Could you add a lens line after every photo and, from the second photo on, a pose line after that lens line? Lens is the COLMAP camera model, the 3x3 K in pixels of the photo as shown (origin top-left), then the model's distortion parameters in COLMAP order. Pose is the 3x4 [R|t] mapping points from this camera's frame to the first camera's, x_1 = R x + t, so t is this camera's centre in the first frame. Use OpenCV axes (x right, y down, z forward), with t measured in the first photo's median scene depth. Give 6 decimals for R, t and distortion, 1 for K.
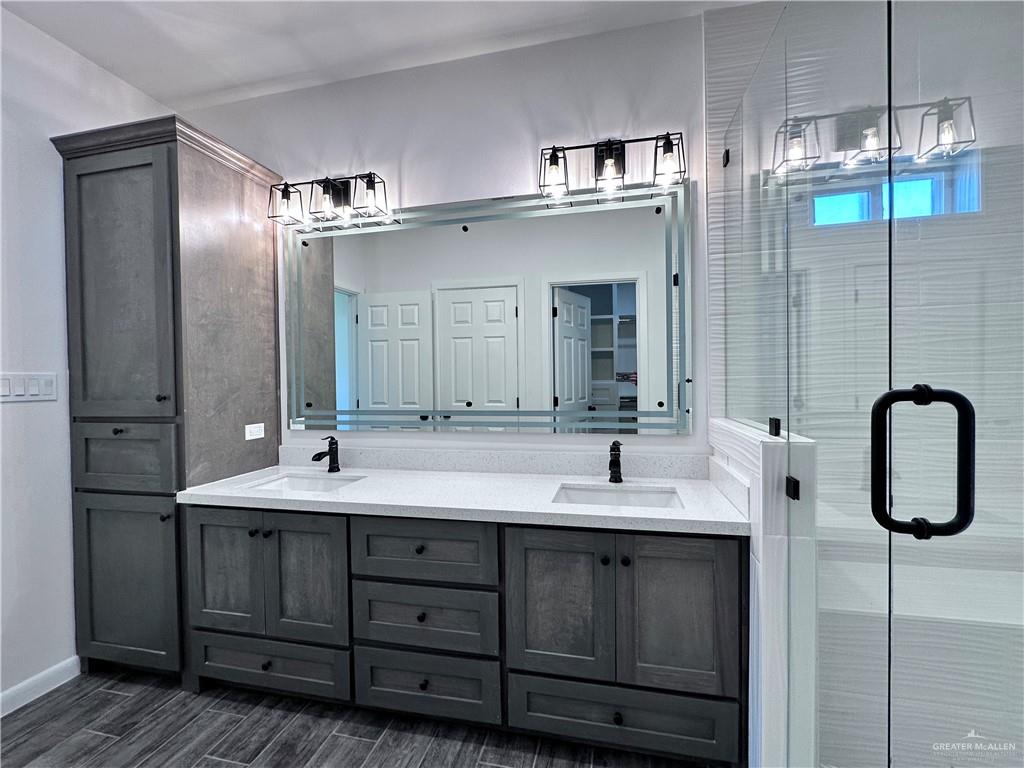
lens RADIAL K [[439.2, 0, 513.7], [0, 439.2, 390.1], [0, 0, 1]] dist [-0.000050, -0.000035]
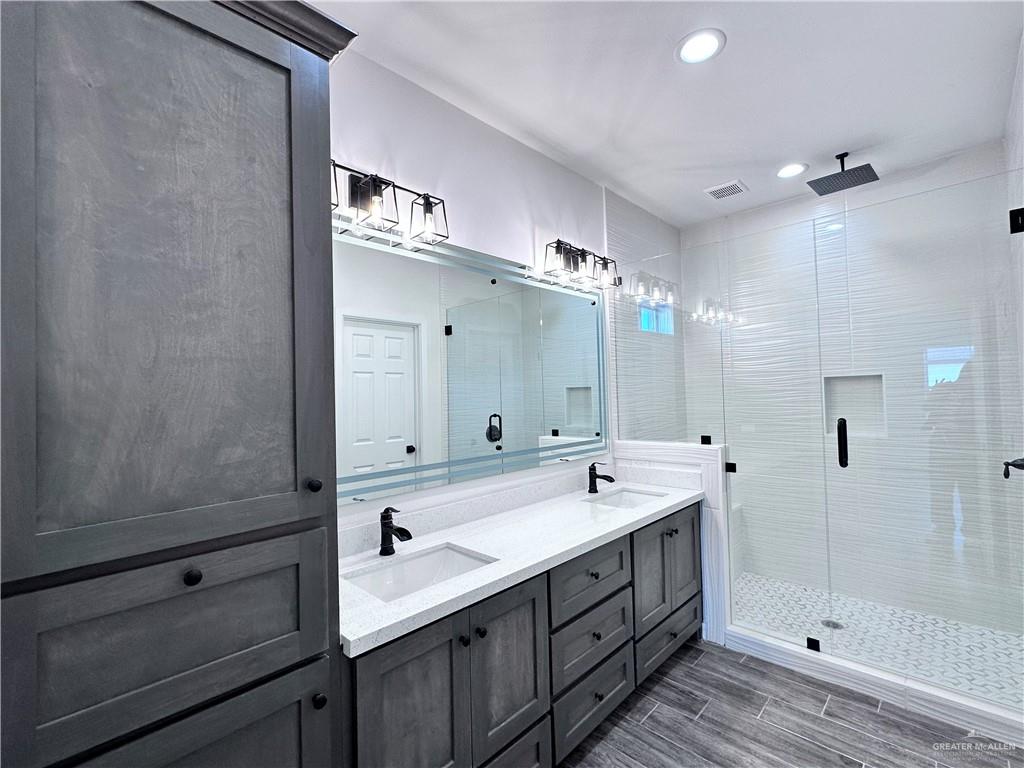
lens RADIAL K [[450.6, 0, 512.0], [0, 450.6, 384.0], [0, 0, 1]] dist [0.000587, 0.000229]
pose [[0.526403, 0.024503, 0.849882, -1.134558], [0.030274, 0.998411, -0.047537, -0.074874], [-0.849696, 0.050753, 0.524825, 0.458799]]
